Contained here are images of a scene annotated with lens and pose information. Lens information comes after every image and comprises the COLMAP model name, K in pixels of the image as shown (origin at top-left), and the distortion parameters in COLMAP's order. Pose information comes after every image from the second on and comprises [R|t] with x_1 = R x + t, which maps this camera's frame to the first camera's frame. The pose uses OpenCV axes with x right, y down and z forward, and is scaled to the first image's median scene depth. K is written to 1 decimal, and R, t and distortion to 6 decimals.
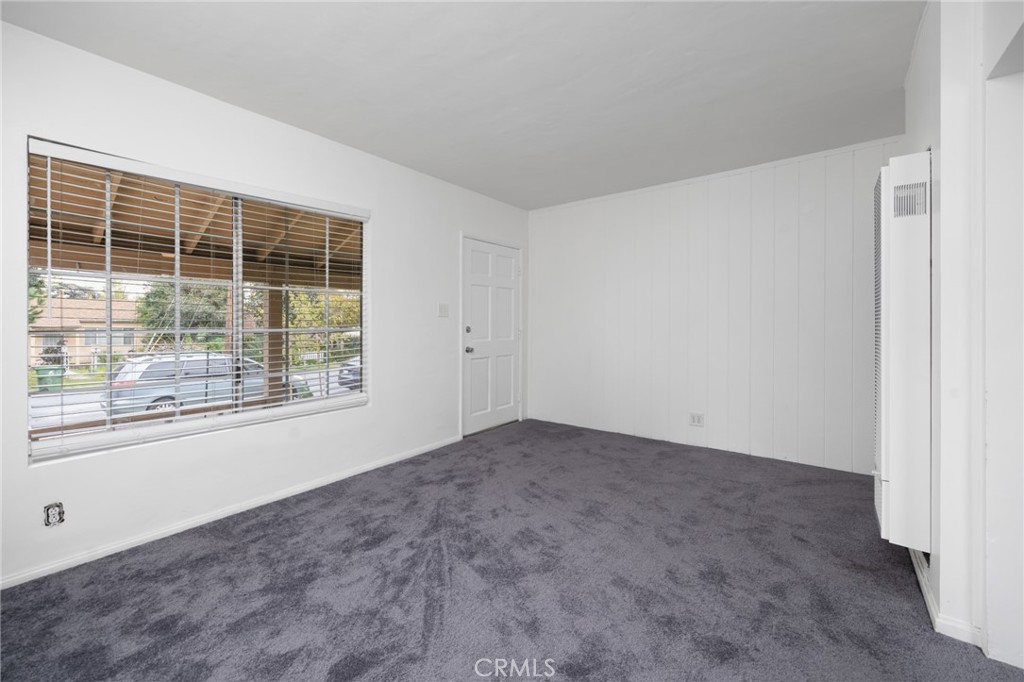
lens RADIAL K [[410.5, 0, 515.4], [0, 410.5, 325.1], [0, 0, 1]] dist [-0.002528, -0.000015]
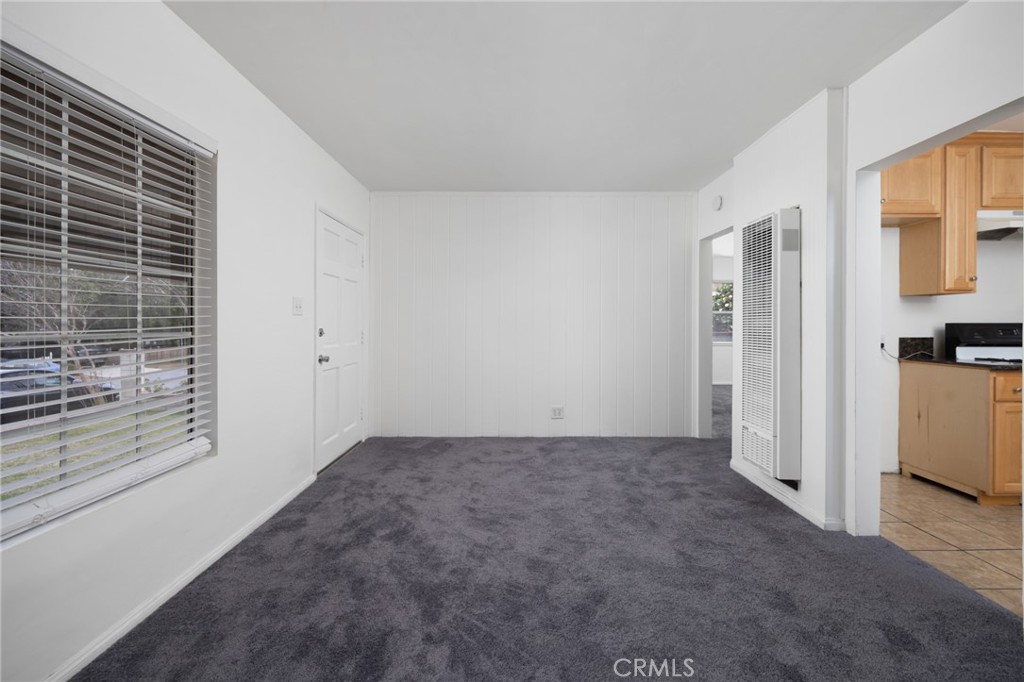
lens RADIAL K [[411.3, 0, 512.9], [0, 411.3, 326.0], [0, 0, 1]] dist [-0.001619, 0.000102]
pose [[0.794504, 0.001247, 0.607257, -0.388074], [-0.002094, 0.999998, 0.000687, -0.001166], [-0.607255, -0.001817, 0.794505, 0.242746]]
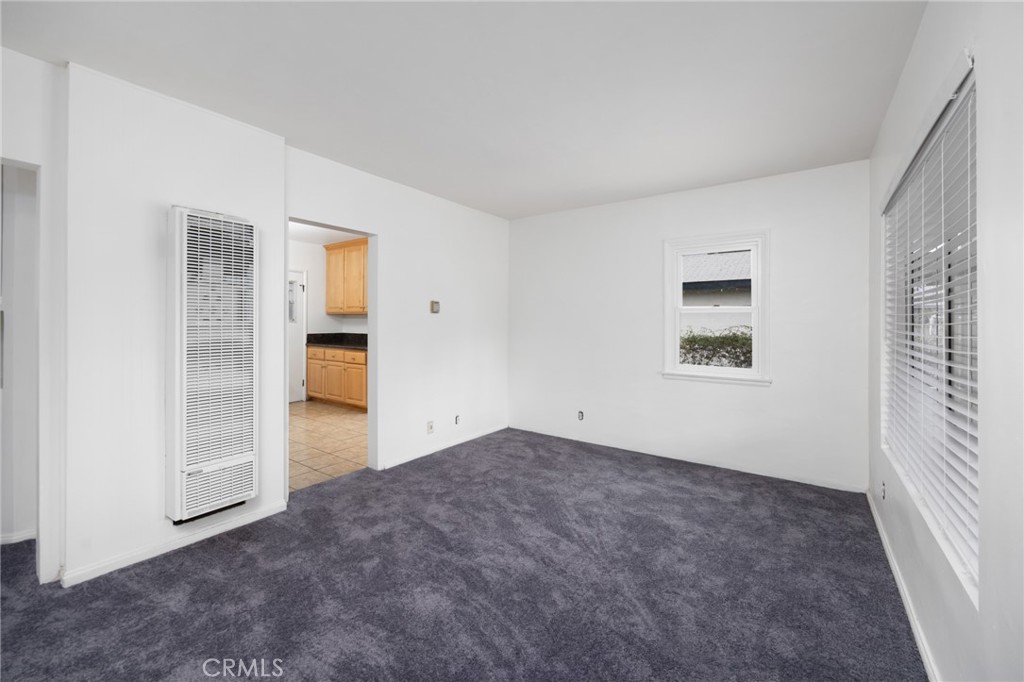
lens RADIAL K [[410.4, 0, 511.2], [0, 410.4, 326.3], [0, 0, 1]] dist [-0.001490, -0.000073]
pose [[-0.999682, -0.003111, -0.025031, 0.046333], [-0.003408, 0.999924, 0.011835, -0.039118], [0.024993, 0.011917, -0.999617, 1.373516]]
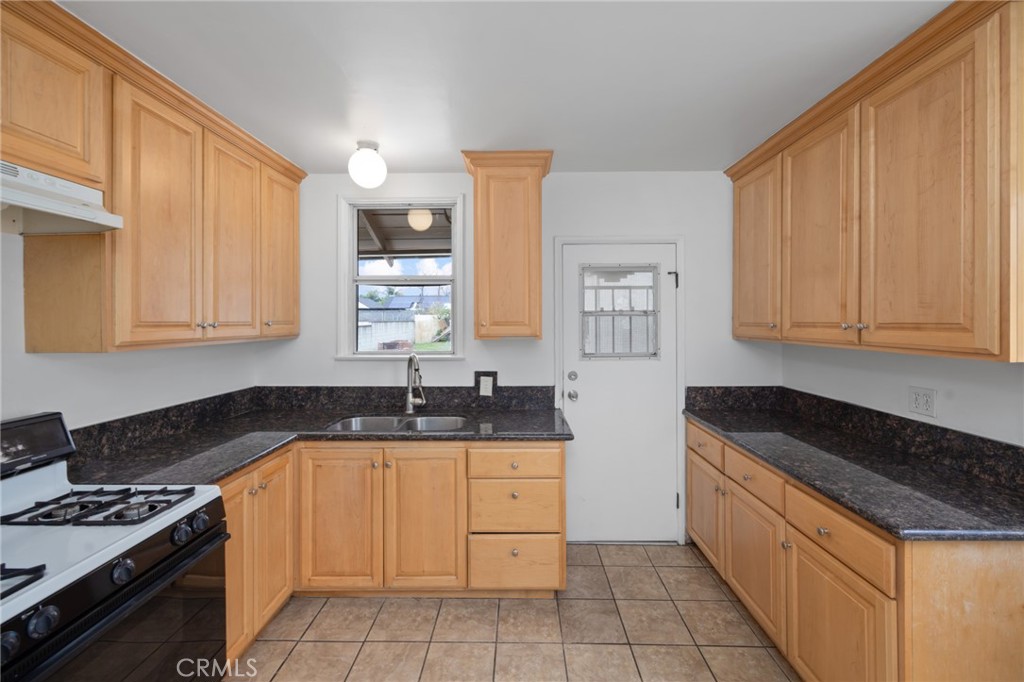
lens RADIAL K [[411.4, 0, 513.0], [0, 411.4, 320.0], [0, 0, 1]] dist [-0.001827, -0.000023]
pose [[-0.589166, 0.007198, 0.807980, 0.533165], [0.004524, 0.999974, -0.005609, -0.111702], [-0.808000, 0.000350, -0.589183, 0.091310]]
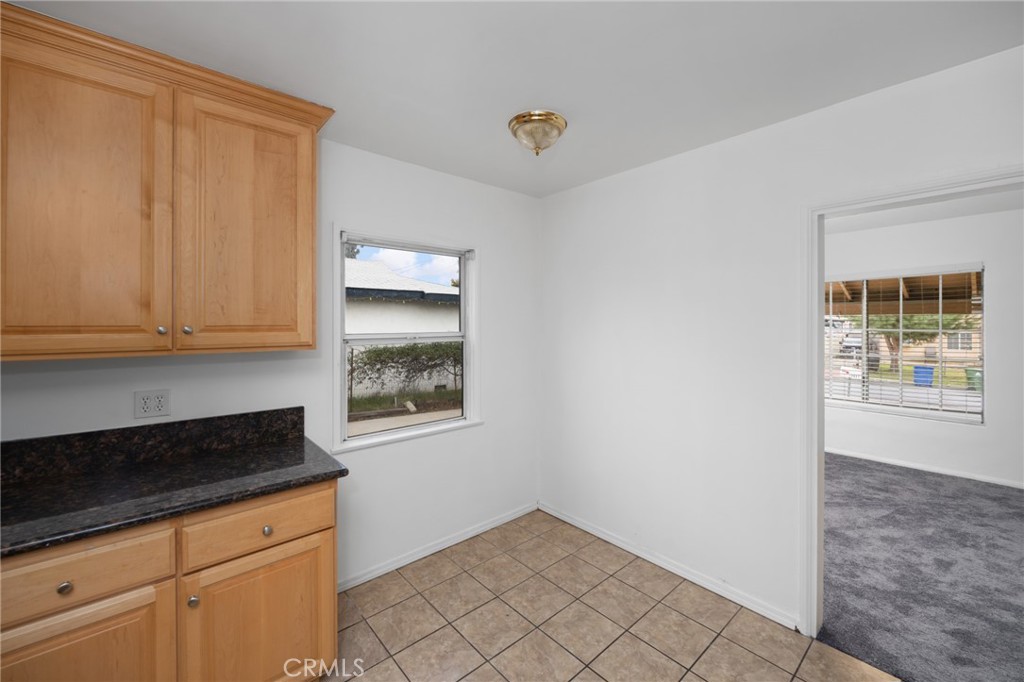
lens RADIAL K [[410.5, 0, 515.4], [0, 410.5, 325.1], [0, 0, 1]] dist [-0.002528, -0.000015]
pose [[-0.198276, 0.007951, -0.980114, 1.110768], [0.000989, 0.999968, 0.007912, -0.113355], [0.980146, 0.000600, -0.198277, -0.091477]]
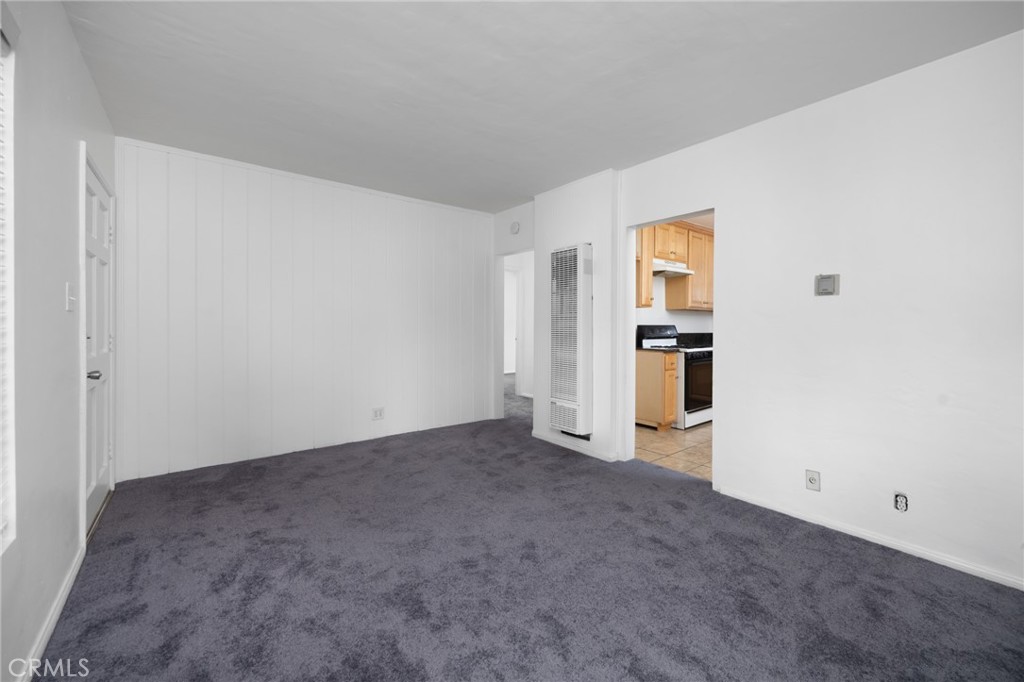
lens RADIAL K [[410.5, 0, 515.4], [0, 410.5, 325.1], [0, 0, 1]] dist [-0.002528, -0.000015]
pose [[0.241735, 0.003470, 0.970336, -0.635940], [-0.005181, 0.999984, -0.002285, -0.002833], [-0.970329, -0.004475, 0.241749, 0.470546]]
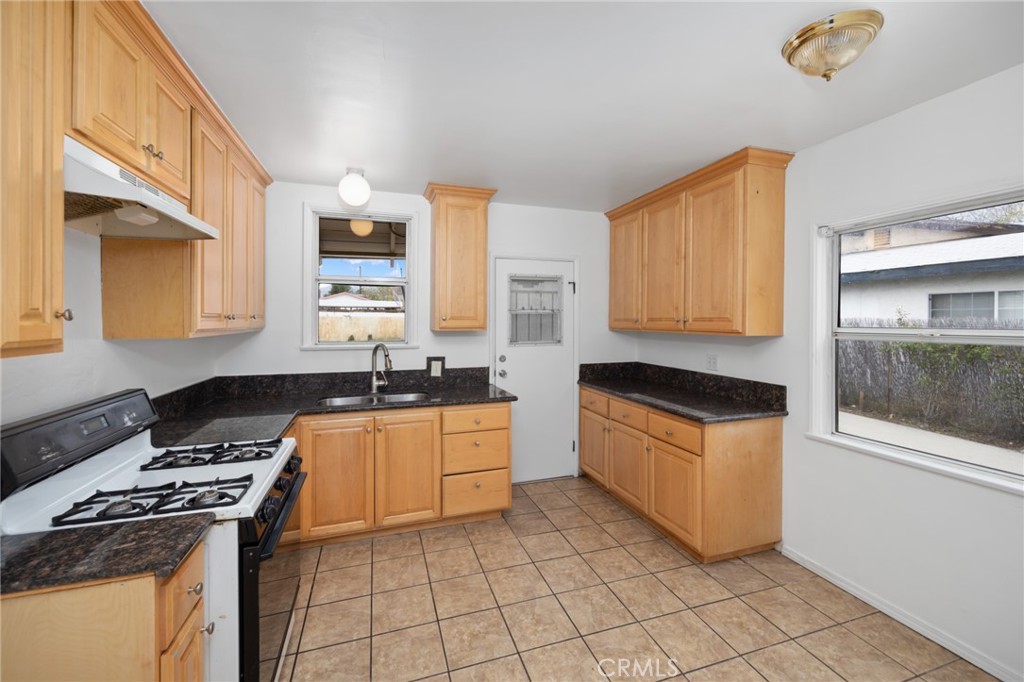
lens RADIAL K [[416.7, 0, 513.2], [0, 416.7, 321.4], [0, 0, 1]] dist [0.000283, -0.000038]
pose [[-0.824592, -0.000527, 0.565728, 0.483541], [0.000384, 0.999999, 0.001491, -0.102852], [-0.565728, 0.001446, -0.824590, 0.418456]]
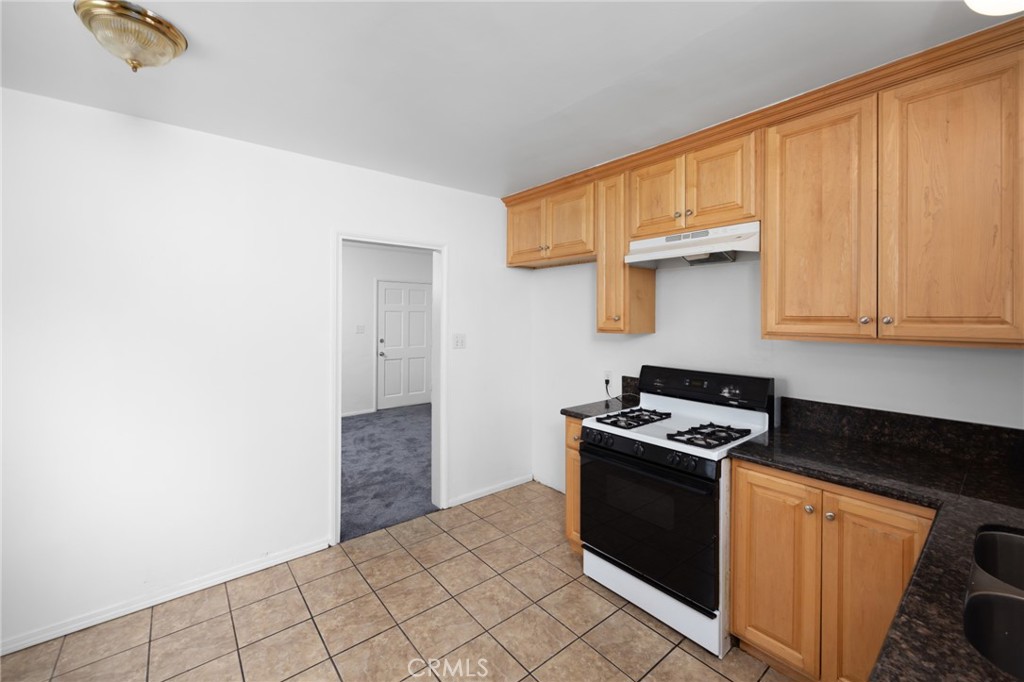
lens RADIAL K [[416.7, 0, 513.2], [0, 416.7, 321.4], [0, 0, 1]] dist [0.000283, -0.000038]
pose [[0.972128, 0.008680, -0.234292, 0.972065], [-0.006049, 0.999910, 0.011945, -0.111646], [0.234374, -0.010195, 0.972093, -0.534234]]
